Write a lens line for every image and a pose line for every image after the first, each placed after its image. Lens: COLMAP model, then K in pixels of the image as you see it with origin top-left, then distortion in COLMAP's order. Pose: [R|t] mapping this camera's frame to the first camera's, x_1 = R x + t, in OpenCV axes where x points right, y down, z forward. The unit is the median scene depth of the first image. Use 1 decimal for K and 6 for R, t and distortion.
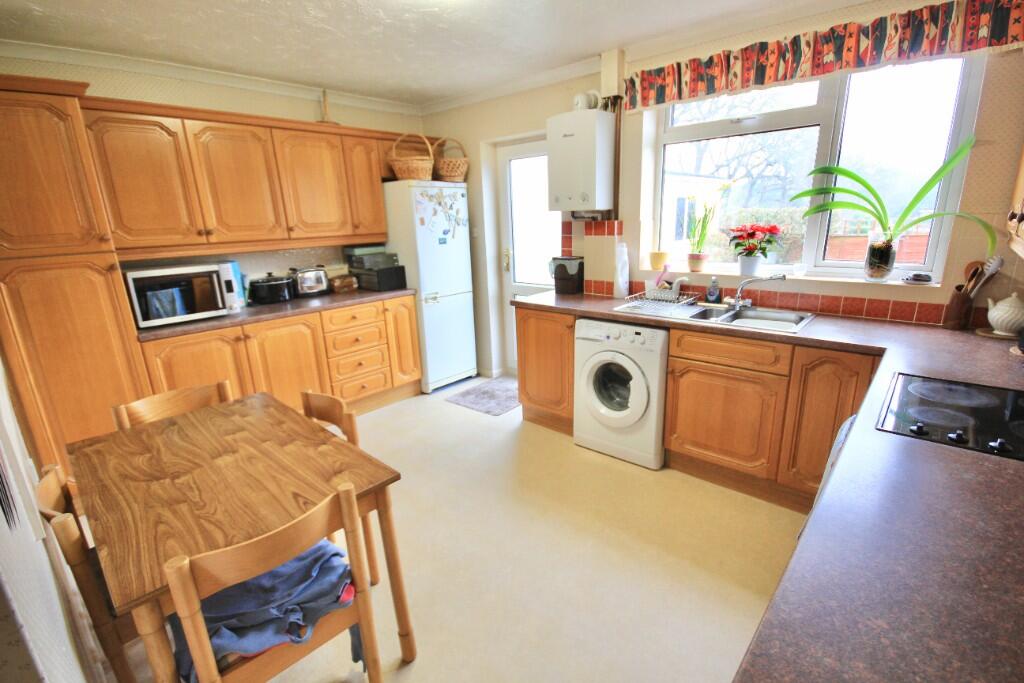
lens RADIAL K [[473.1, 0, 518.4], [0, 473.1, 341.2], [0, 0, 1]] dist [0.008707, -0.009823]
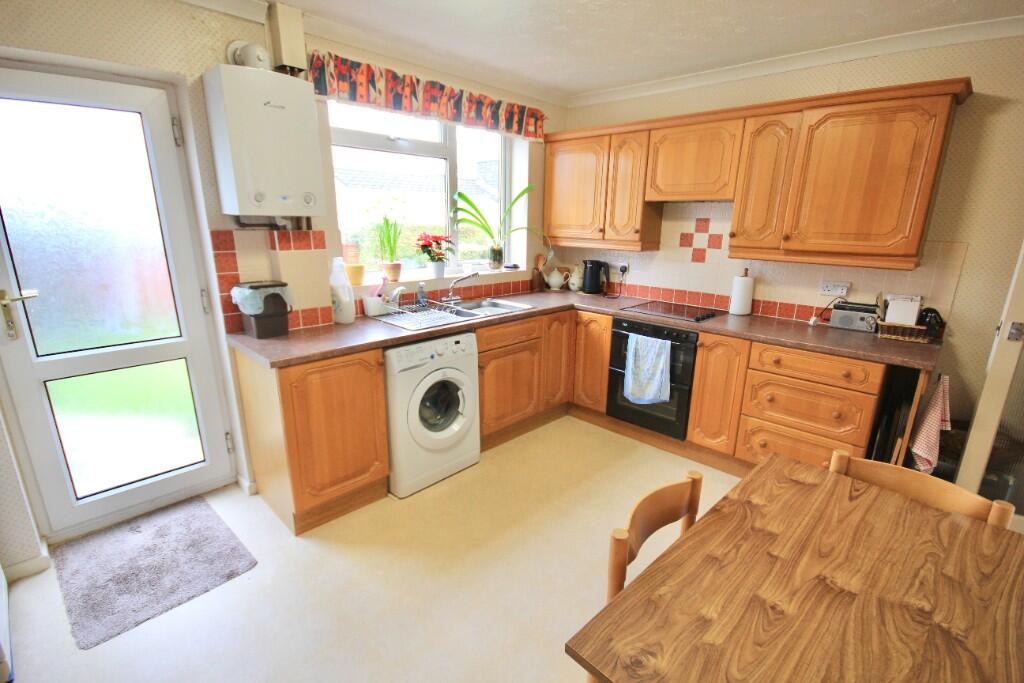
lens RADIAL K [[473.1, 0, 513.9], [0, 473.1, 347.7], [0, 0, 1]] dist [0.008707, -0.009823]
pose [[0.044667, -0.235864, 0.970759, -0.748667], [0.240520, 0.945684, 0.218704, -0.203533], [-0.969616, 0.223718, 0.098971, 0.807268]]
